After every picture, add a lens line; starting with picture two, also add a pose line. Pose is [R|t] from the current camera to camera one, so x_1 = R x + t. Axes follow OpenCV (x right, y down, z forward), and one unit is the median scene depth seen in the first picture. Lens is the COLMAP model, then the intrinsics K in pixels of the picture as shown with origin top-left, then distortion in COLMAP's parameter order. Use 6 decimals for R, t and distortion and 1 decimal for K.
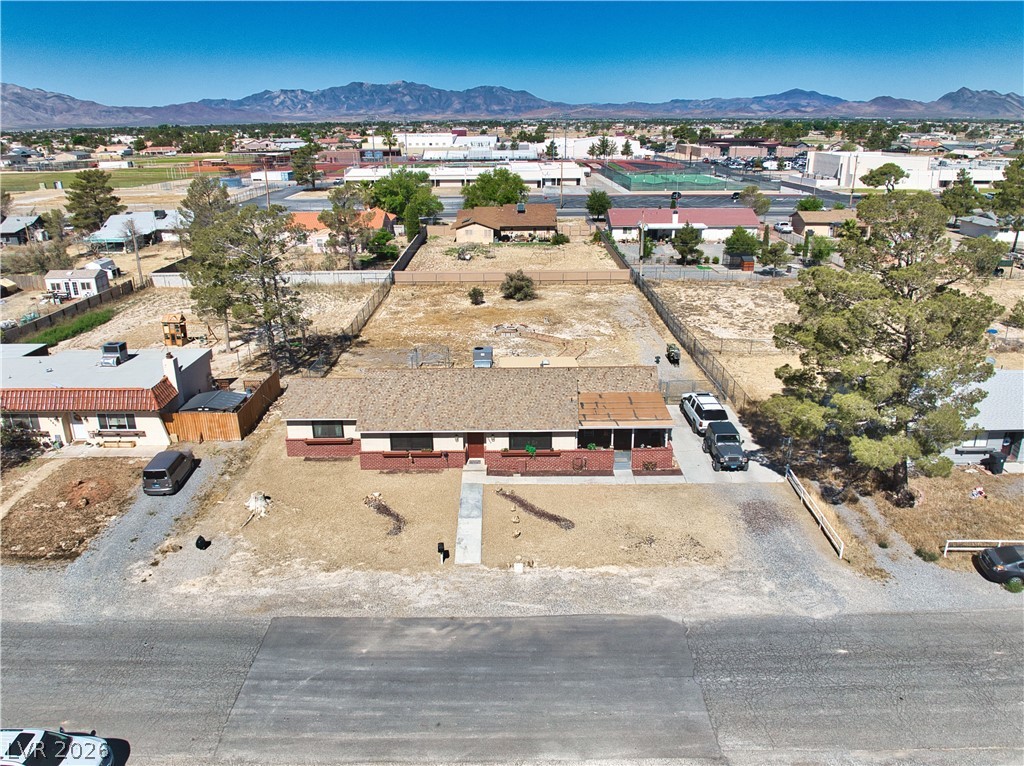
lens RADIAL K [[746.6, 0, 515.5], [0, 746.6, 399.3], [0, 0, 1]] dist [-0.036509, -0.008912]
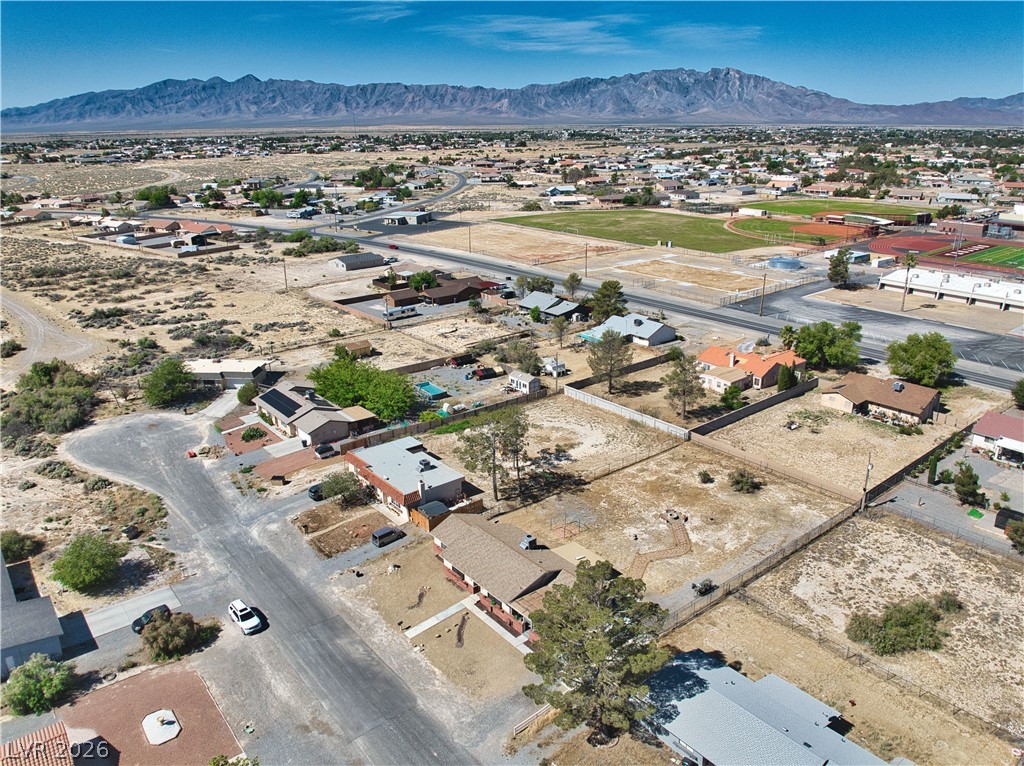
lens RADIAL K [[732.7, 0, 514.2], [0, 732.7, 416.4], [0, 0, 1]] dist [-0.030916, -0.017141]
pose [[0.633094, 0.289574, -0.717871, 1.174077], [-0.270031, 0.951752, 0.145775, -0.627730], [0.725448, 0.101559, 0.680743, -0.255126]]
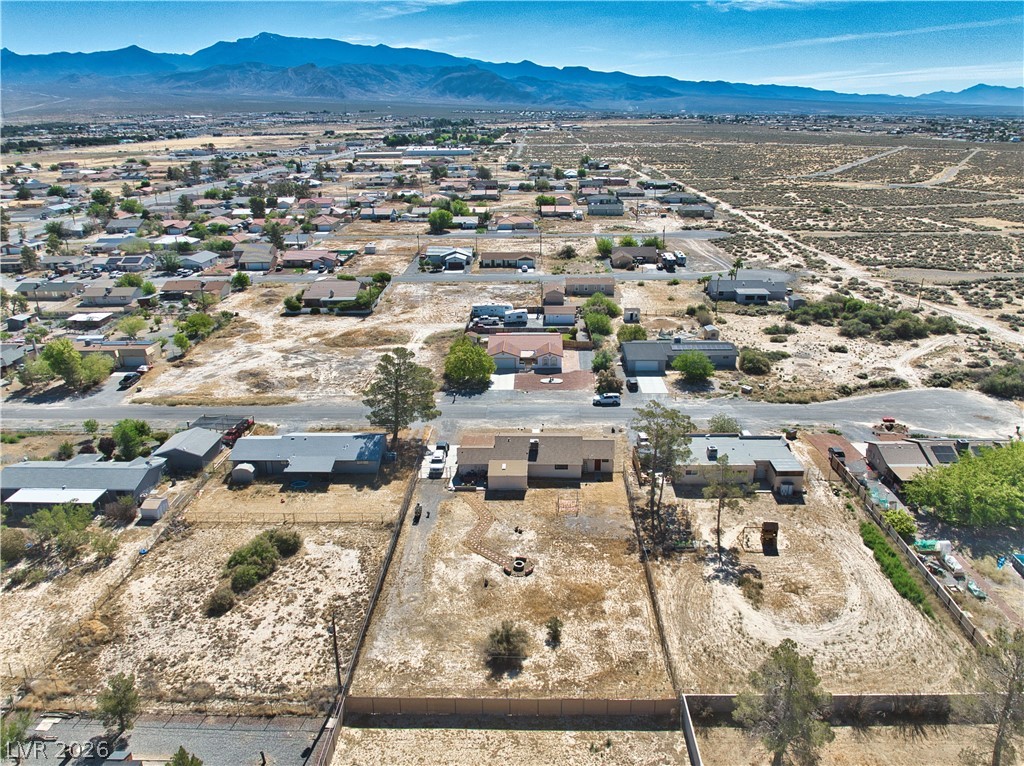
lens RADIAL K [[730.6, 0, 512.2], [0, 730.6, 415.3], [0, 0, 1]] dist [-0.037806, -0.007889]
pose [[-0.999233, 0.004625, 0.038880, -0.068317], [0.029916, 0.730813, 0.681922, -1.735079], [-0.025259, 0.682563, -0.730391, 2.730172]]
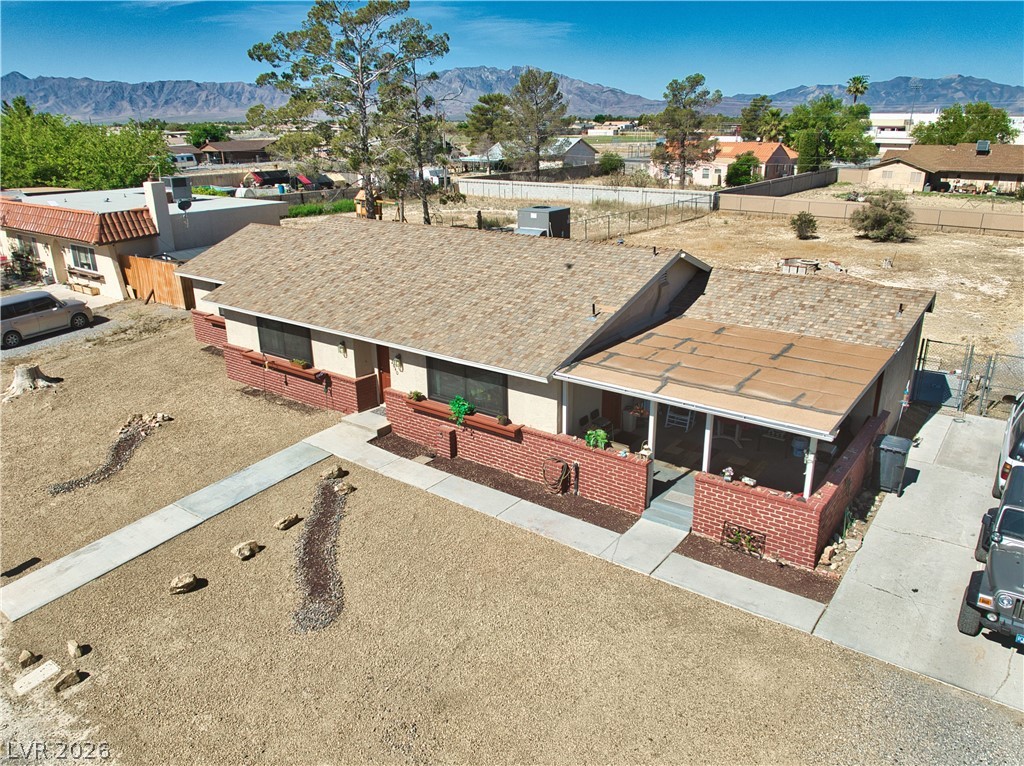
lens RADIAL K [[748.7, 0, 515.1], [0, 748.7, 399.7], [0, 0, 1]] dist [-0.037596, -0.004847]
pose [[0.799927, 0.212340, -0.561273, 0.256961], [-0.209252, 0.975299, 0.070746, 0.026077], [0.562432, 0.060856, 0.824601, 0.638328]]
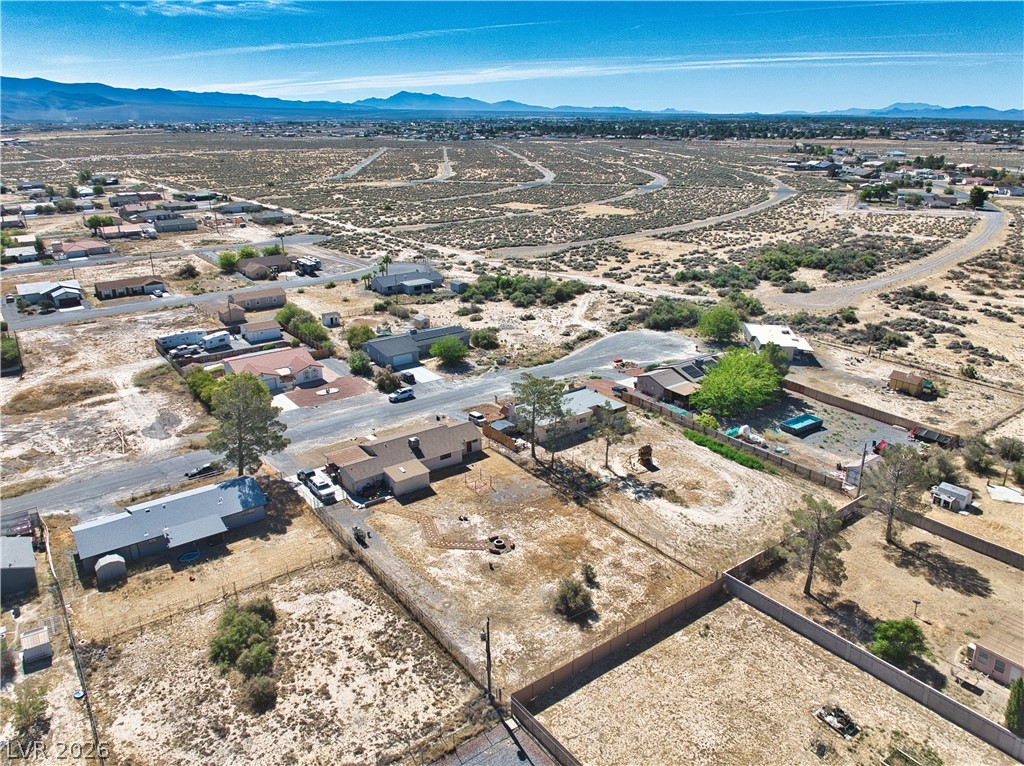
lens RADIAL K [[732.7, 0, 514.2], [0, 732.7, 416.4], [0, 0, 1]] dist [-0.030916, -0.017141]
pose [[-0.805309, 0.235492, -0.544078, 0.968411], [-0.197961, 0.758239, 0.621196, -1.673044], [0.558828, 0.607961, -0.563999, 2.552651]]
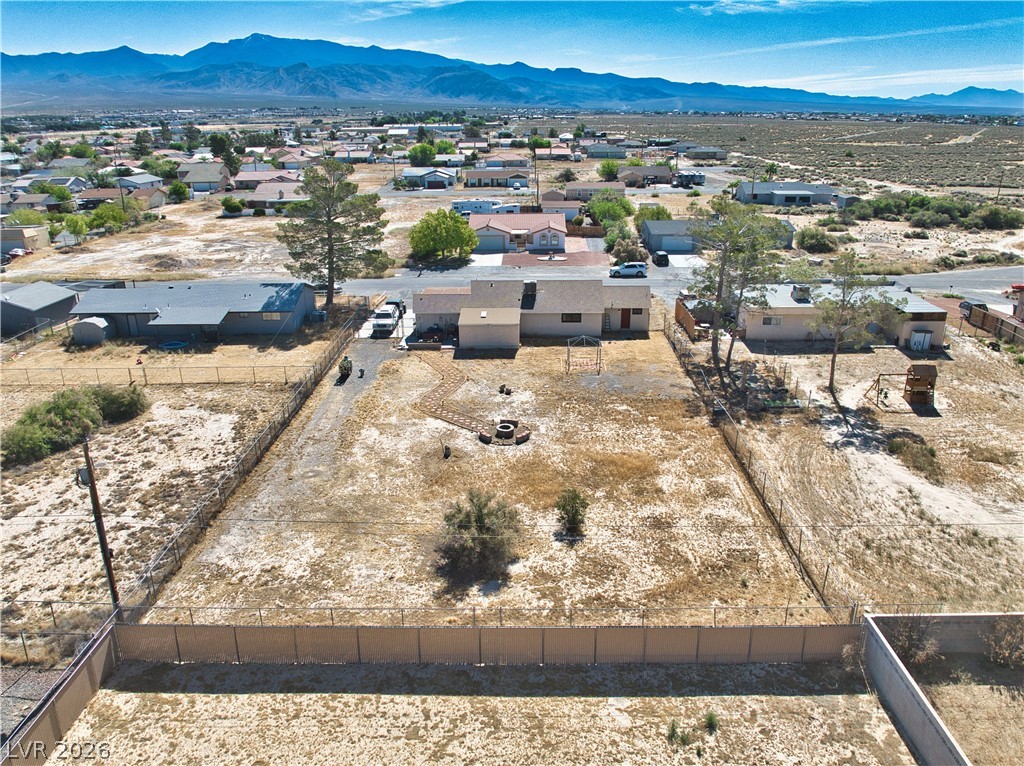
lens RADIAL K [[750.4, 0, 512.0], [0, 750.4, 383.0], [0, 0, 1]] dist [-0.039861, -0.009555]
pose [[-0.999537, 0.007346, 0.029520, -0.054750], [0.024718, 0.761774, 0.647371, -0.942716], [-0.017732, 0.647801, -0.761603, 2.428295]]
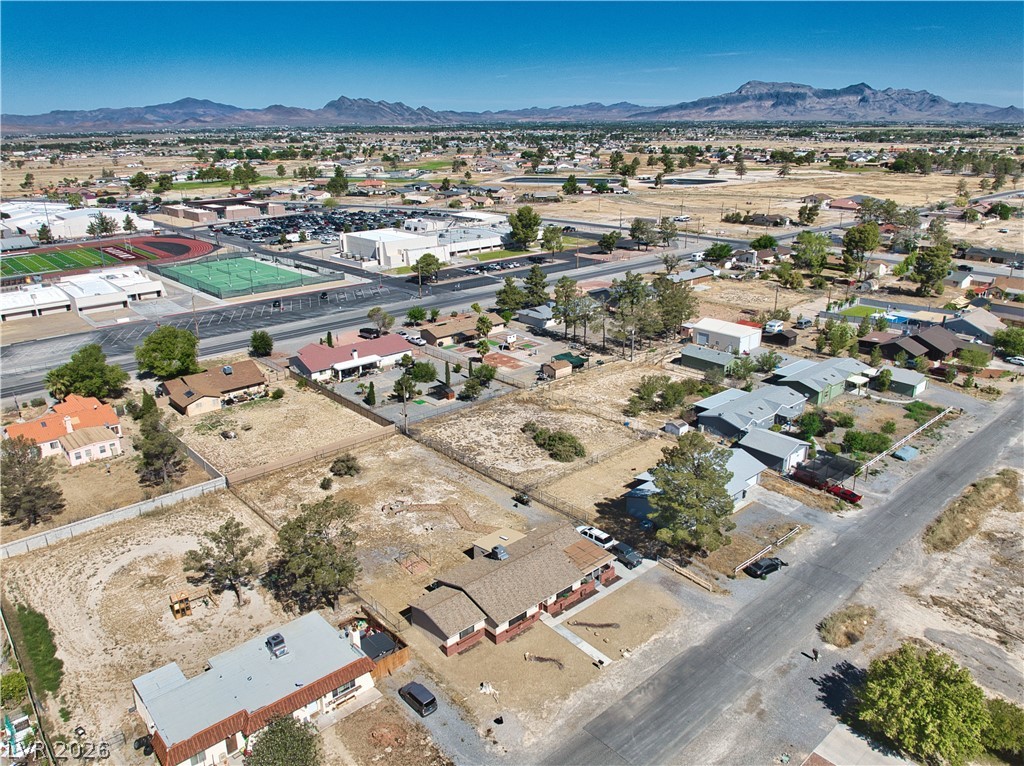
lens RADIAL K [[732.7, 0, 514.2], [0, 732.7, 416.4], [0, 0, 1]] dist [-0.030916, -0.017141]
pose [[0.748663, -0.246184, 0.615547, -1.046210], [0.237581, 0.966455, 0.097568, -0.553502], [-0.618918, 0.073196, 0.782037, -0.385467]]
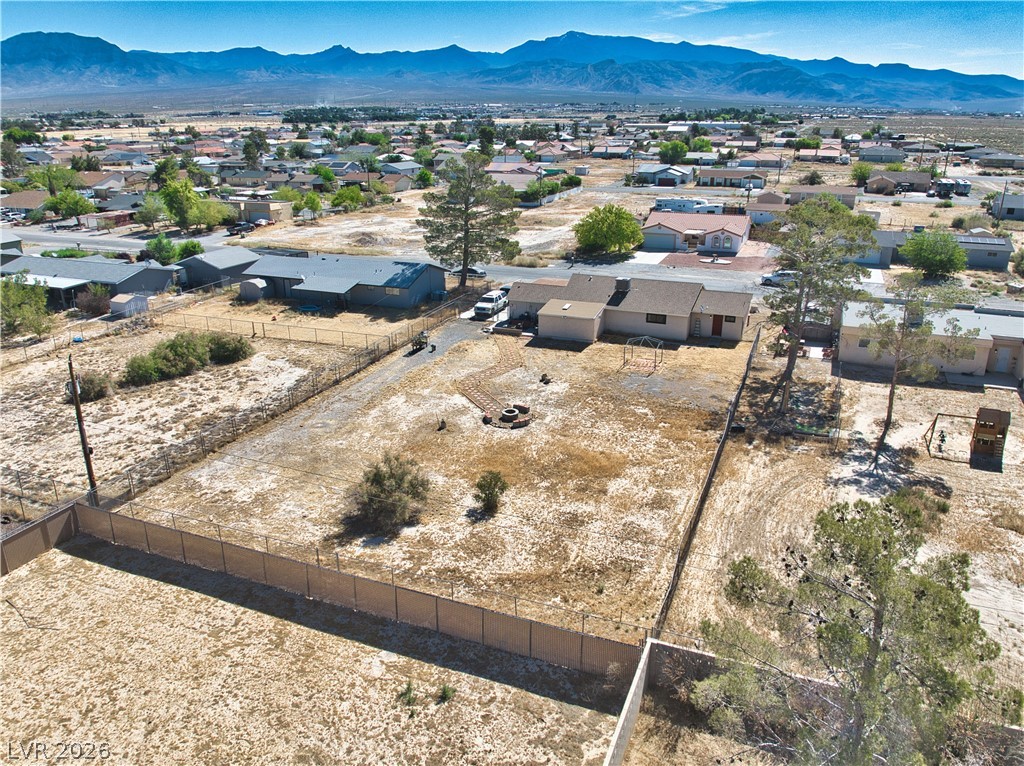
lens RADIAL K [[750.4, 0, 512.0], [0, 750.4, 383.0], [0, 0, 1]] dist [-0.039861, -0.009555]
pose [[-0.921359, -0.119117, 0.370011, -0.445695], [0.149372, 0.770307, 0.619932, -0.923763], [-0.358866, 0.626449, -0.691936, 2.395853]]
